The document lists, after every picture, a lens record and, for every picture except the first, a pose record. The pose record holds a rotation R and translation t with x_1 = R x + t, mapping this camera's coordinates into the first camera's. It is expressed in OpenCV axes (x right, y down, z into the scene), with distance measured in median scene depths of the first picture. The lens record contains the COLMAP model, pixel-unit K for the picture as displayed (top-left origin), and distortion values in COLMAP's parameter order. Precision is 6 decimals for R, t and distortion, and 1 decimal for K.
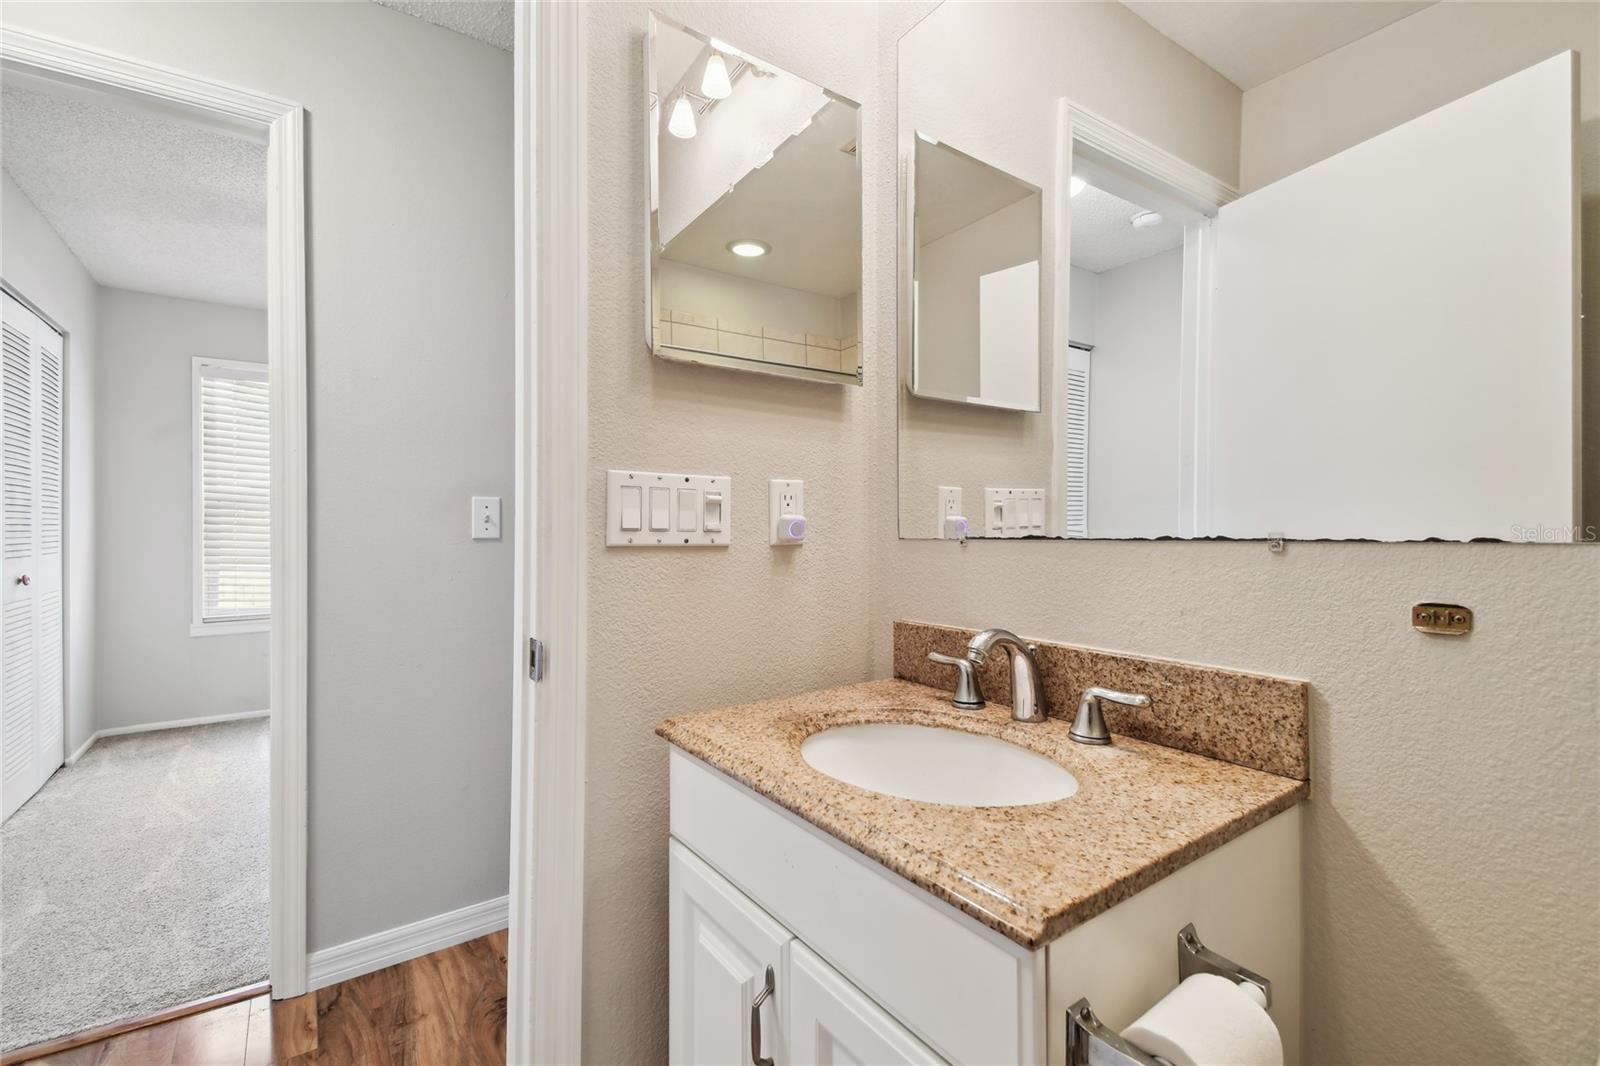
lens RADIAL K [[700.5, 0, 803.2], [0, 700.5, 525.4], [0, 0, 1]] dist [0.046442, -0.022543]
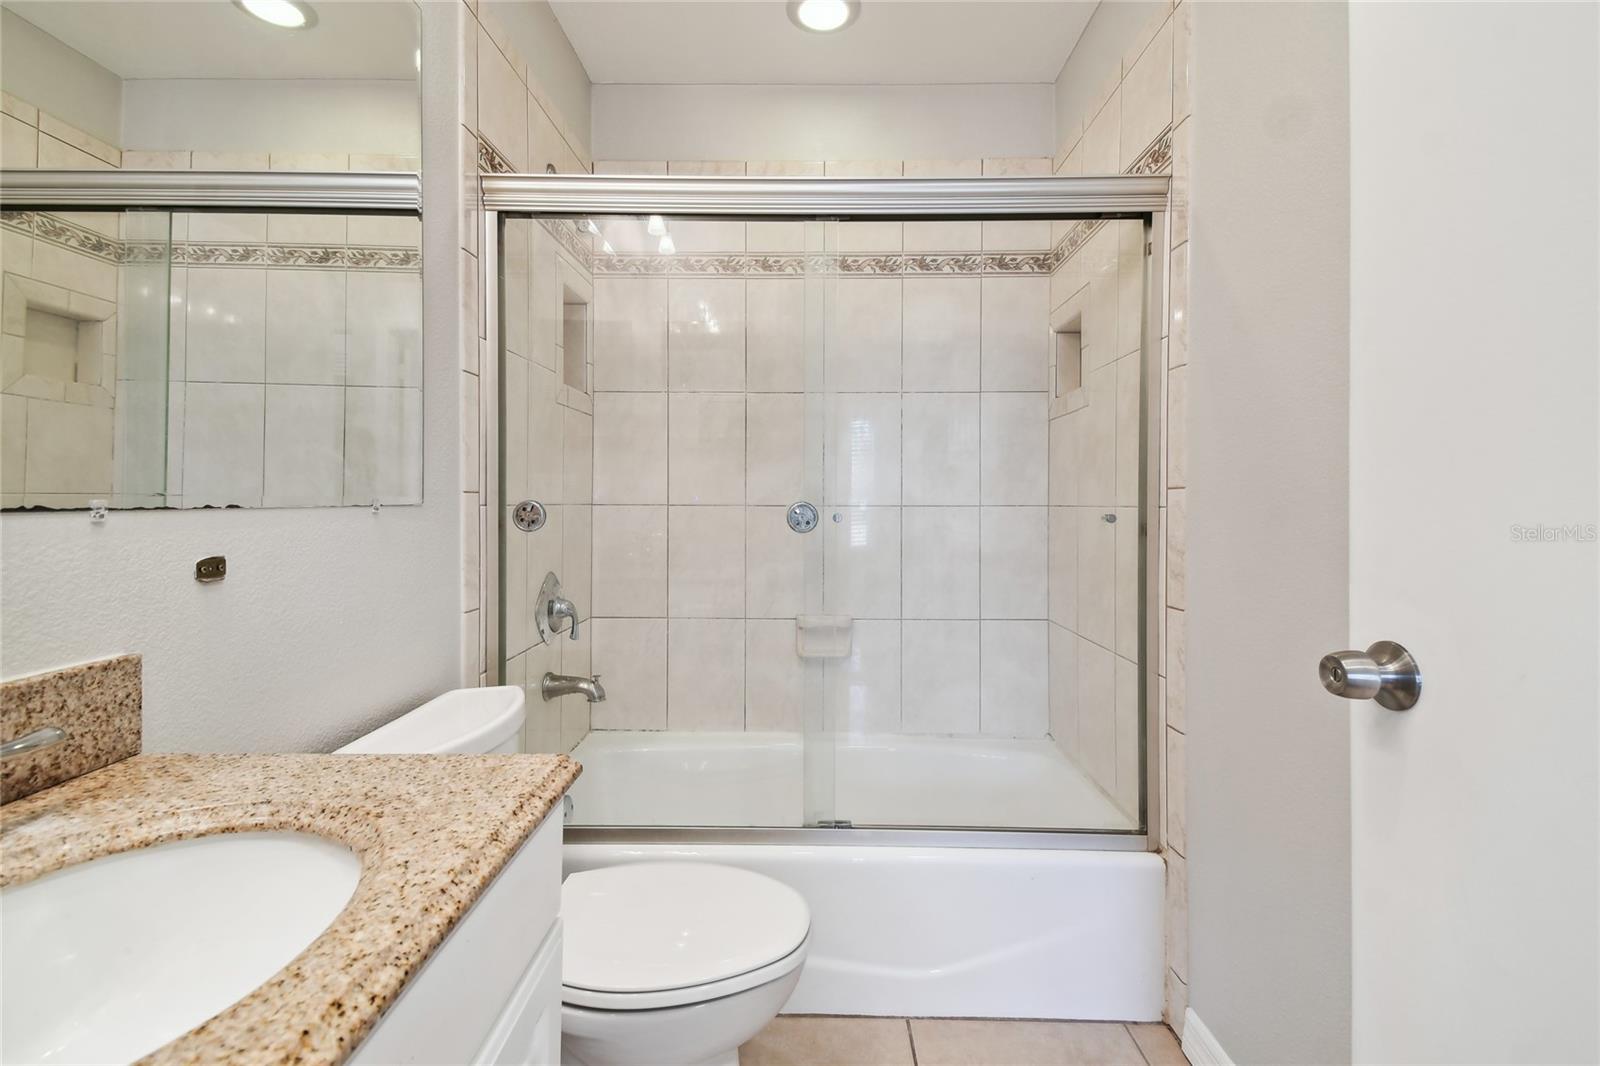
lens RADIAL K [[700.5, 0, 813.8], [0, 700.5, 500.4], [0, 0, 1]] dist [0.046442, -0.022543]
pose [[-0.817580, -0.001652, 0.575812, -0.579571], [-0.006524, 0.999958, -0.006395, 0.008849], [-0.575777, -0.008985, -0.817557, 1.173855]]
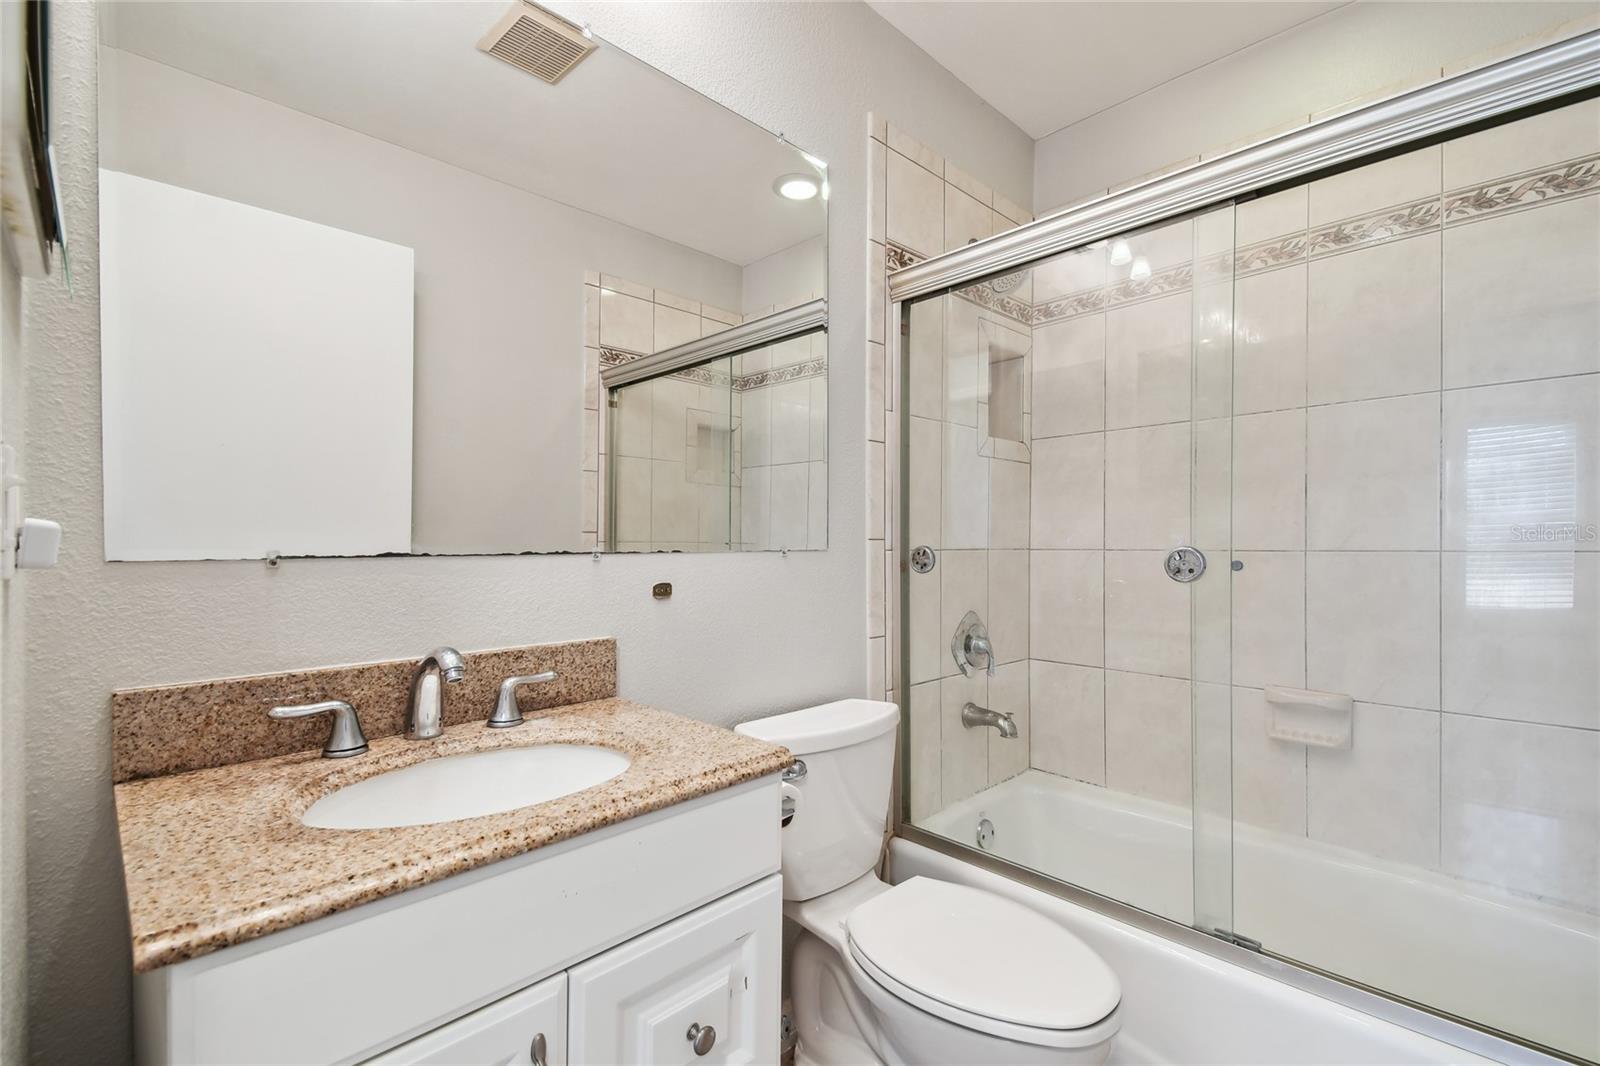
lens RADIAL K [[700.5, 0, 819.6], [0, 700.5, 542.8], [0, 0, 1]] dist [0.046442, -0.022543]
pose [[-0.182767, 0.004244, 0.983147, -0.931079], [-0.004099, 0.999979, -0.005079, 0.004065], [-0.983148, -0.004958, -0.182746, 0.766192]]
